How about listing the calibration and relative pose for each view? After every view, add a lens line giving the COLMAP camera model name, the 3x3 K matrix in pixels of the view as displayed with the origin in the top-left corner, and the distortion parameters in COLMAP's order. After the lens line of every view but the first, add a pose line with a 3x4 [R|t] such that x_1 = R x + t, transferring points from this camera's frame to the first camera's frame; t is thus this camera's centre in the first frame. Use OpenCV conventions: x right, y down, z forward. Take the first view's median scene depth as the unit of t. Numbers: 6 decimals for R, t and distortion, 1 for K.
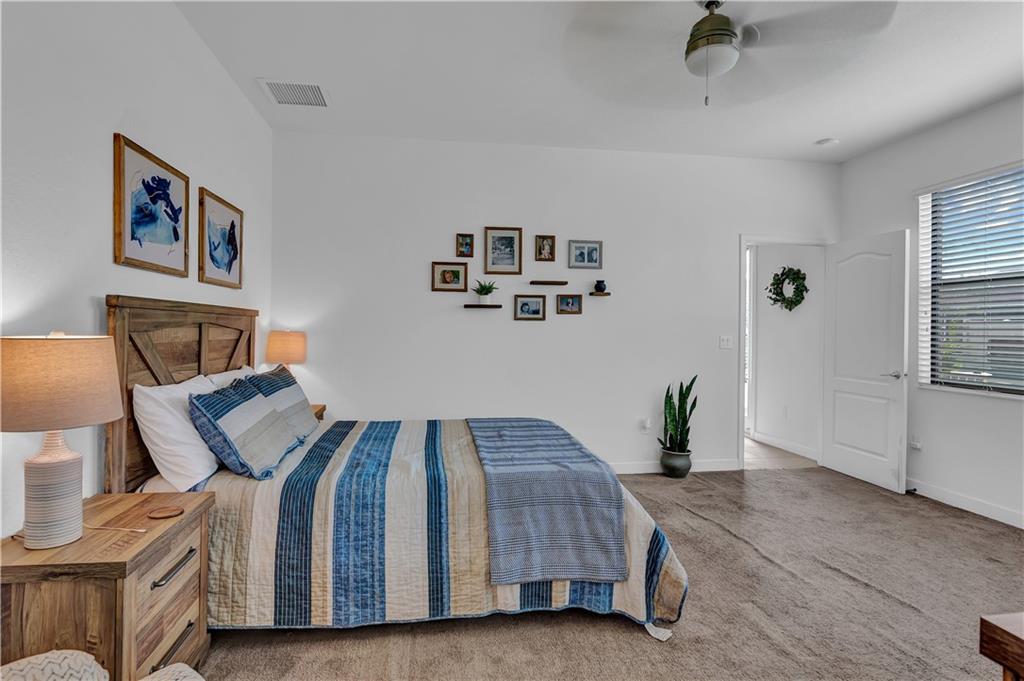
lens RADIAL K [[525.3, 0, 518.1], [0, 525.3, 332.9], [0, 0, 1]] dist [0.001735, -0.015310]
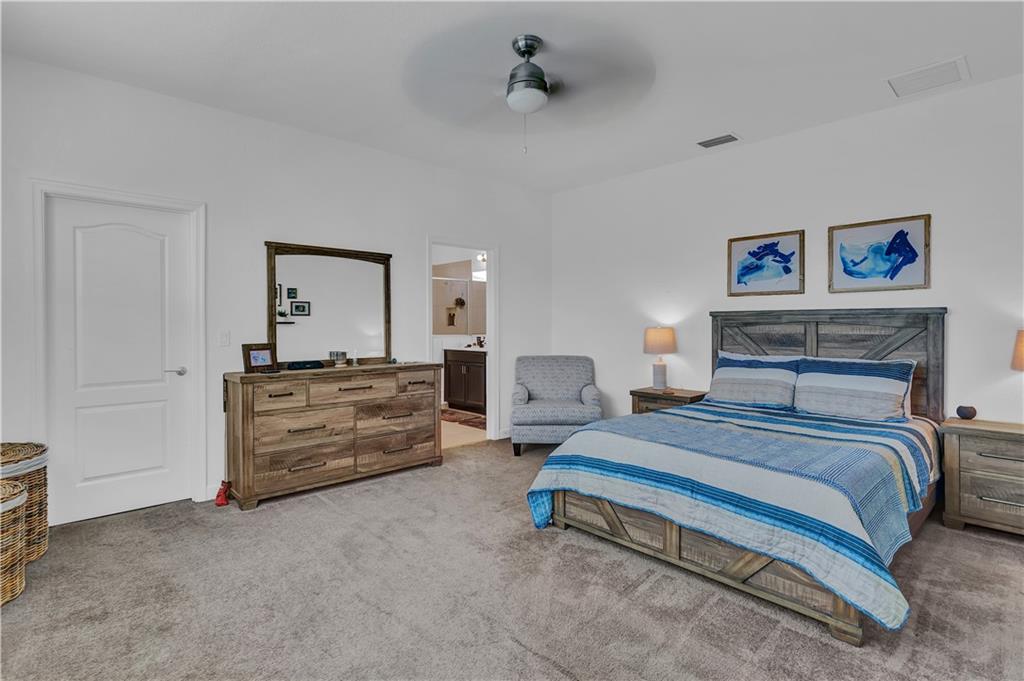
lens RADIAL K [[491.4, 0, 511.7], [0, 491.4, 335.4], [0, 0, 1]] dist [-0.003277, 0.001053]
pose [[-0.843407, 0.006482, -0.537237, 1.063314], [-0.008107, 0.999660, 0.024788, -0.009934], [0.537215, 0.025262, -0.843067, 2.093785]]
